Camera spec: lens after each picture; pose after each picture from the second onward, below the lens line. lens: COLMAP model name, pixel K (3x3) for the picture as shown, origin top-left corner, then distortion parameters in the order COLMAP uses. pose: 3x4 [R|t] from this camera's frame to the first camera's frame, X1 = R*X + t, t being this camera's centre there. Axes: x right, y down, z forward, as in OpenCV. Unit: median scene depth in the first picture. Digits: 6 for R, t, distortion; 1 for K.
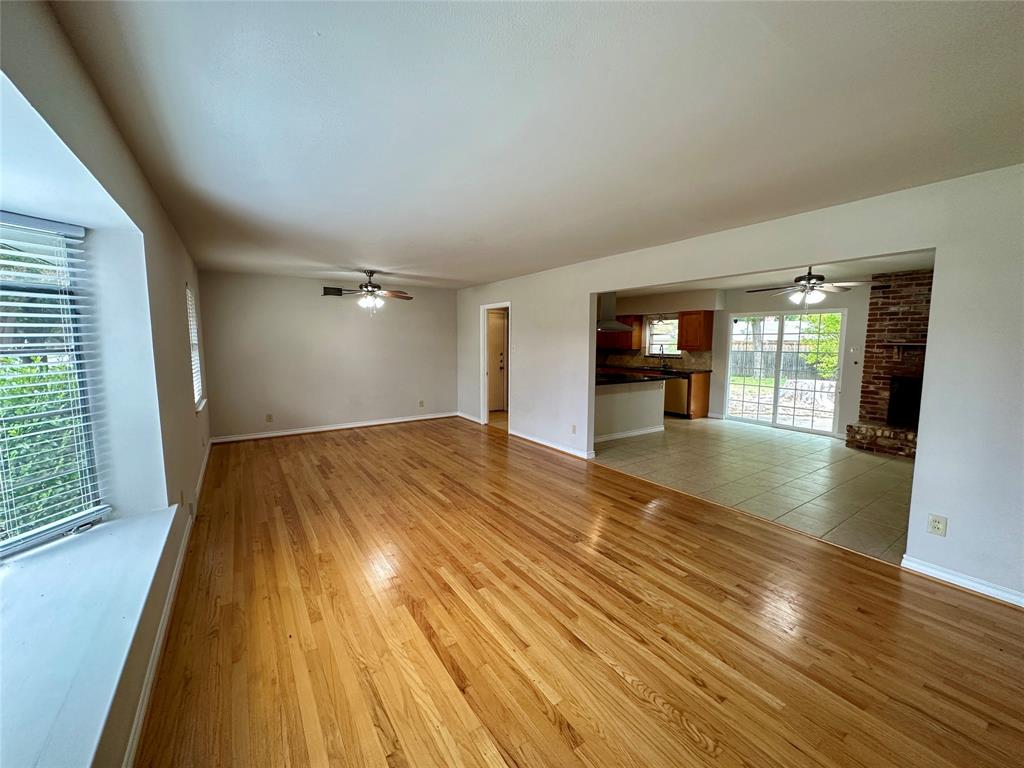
lens RADIAL K [[405.7, 0, 510.8], [0, 405.7, 382.9], [0, 0, 1]] dist [-0.002503, 0.000080]
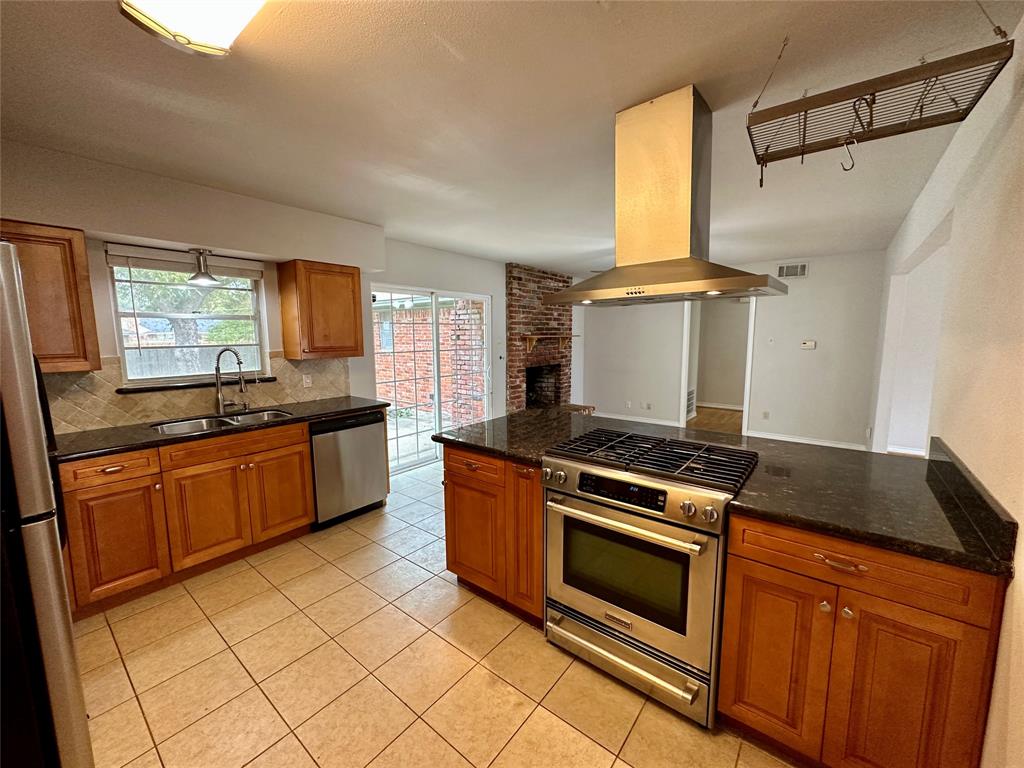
lens RADIAL K [[405.7, 0, 510.8], [0, 405.7, 382.9], [0, 0, 1]] dist [-0.002503, 0.000080]
pose [[-0.300267, -0.114776, 0.946925, -0.029192], [0.103779, 0.982910, 0.152046, -0.139924], [-0.948193, 0.143926, -0.283224, 1.333690]]
